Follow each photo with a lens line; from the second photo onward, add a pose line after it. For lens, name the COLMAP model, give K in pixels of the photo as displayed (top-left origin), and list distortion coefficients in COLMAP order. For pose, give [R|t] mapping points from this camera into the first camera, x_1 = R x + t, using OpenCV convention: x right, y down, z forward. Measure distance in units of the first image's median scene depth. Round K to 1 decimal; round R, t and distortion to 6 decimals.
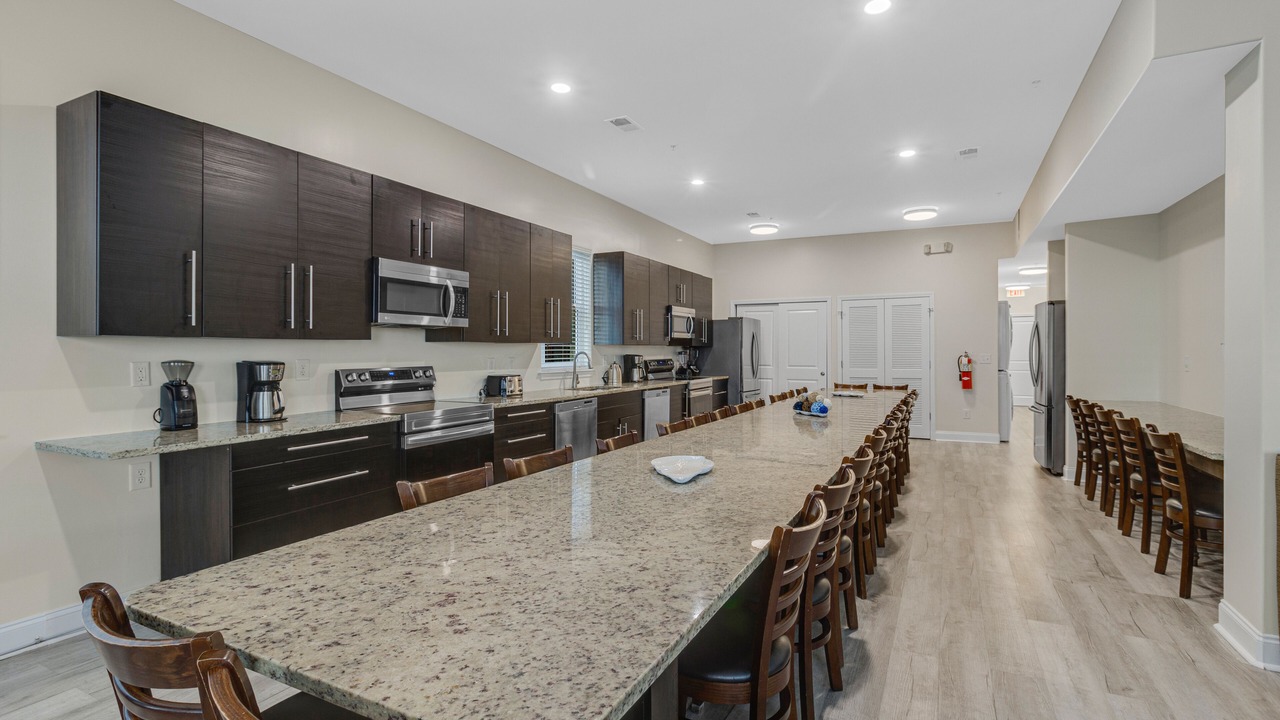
lens RADIAL K [[588.0, 0, 647.4], [0, 588.0, 350.6], [0, 0, 1]] dist [0.003988, 0.000259]
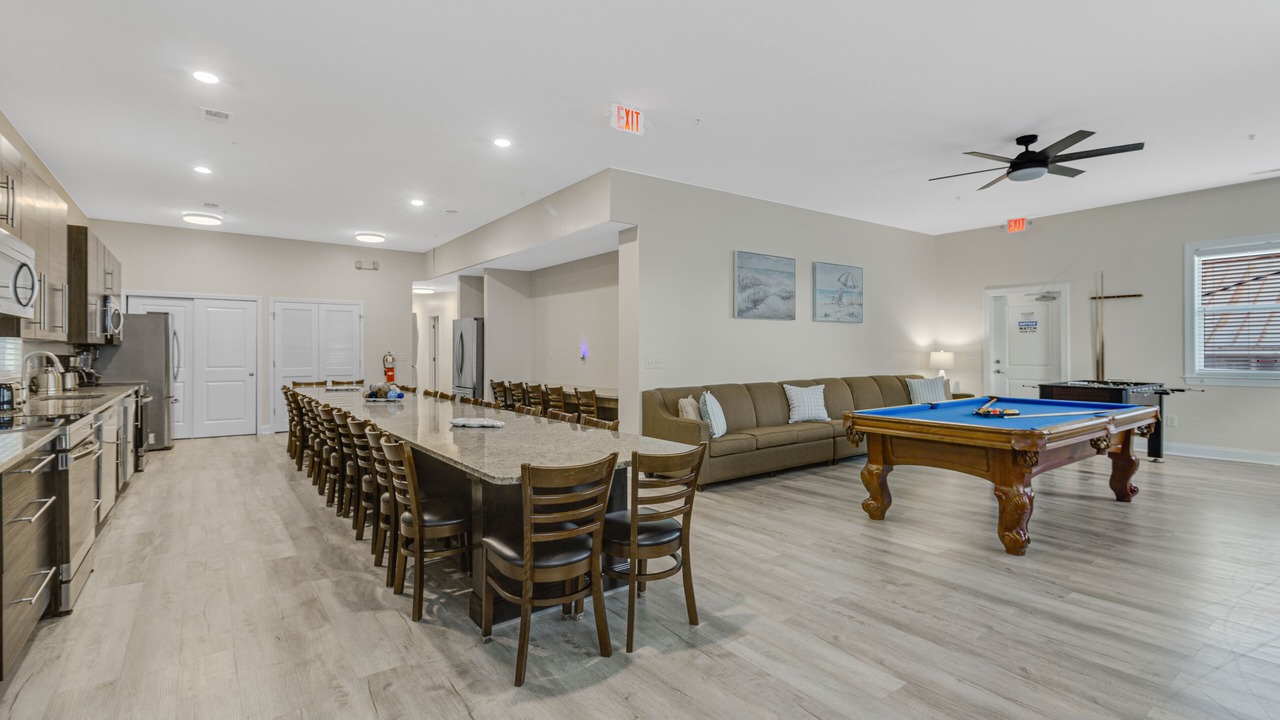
lens RADIAL K [[588.0, 0, 641.3], [0, 588.0, 353.9], [0, 0, 1]] dist [0.003988, 0.000259]
pose [[0.450969, -0.002022, 0.892537, -0.373704], [-0.001342, 0.999995, 0.002944, 0.001999], [-0.892538, -0.002526, 0.450964, -0.040013]]
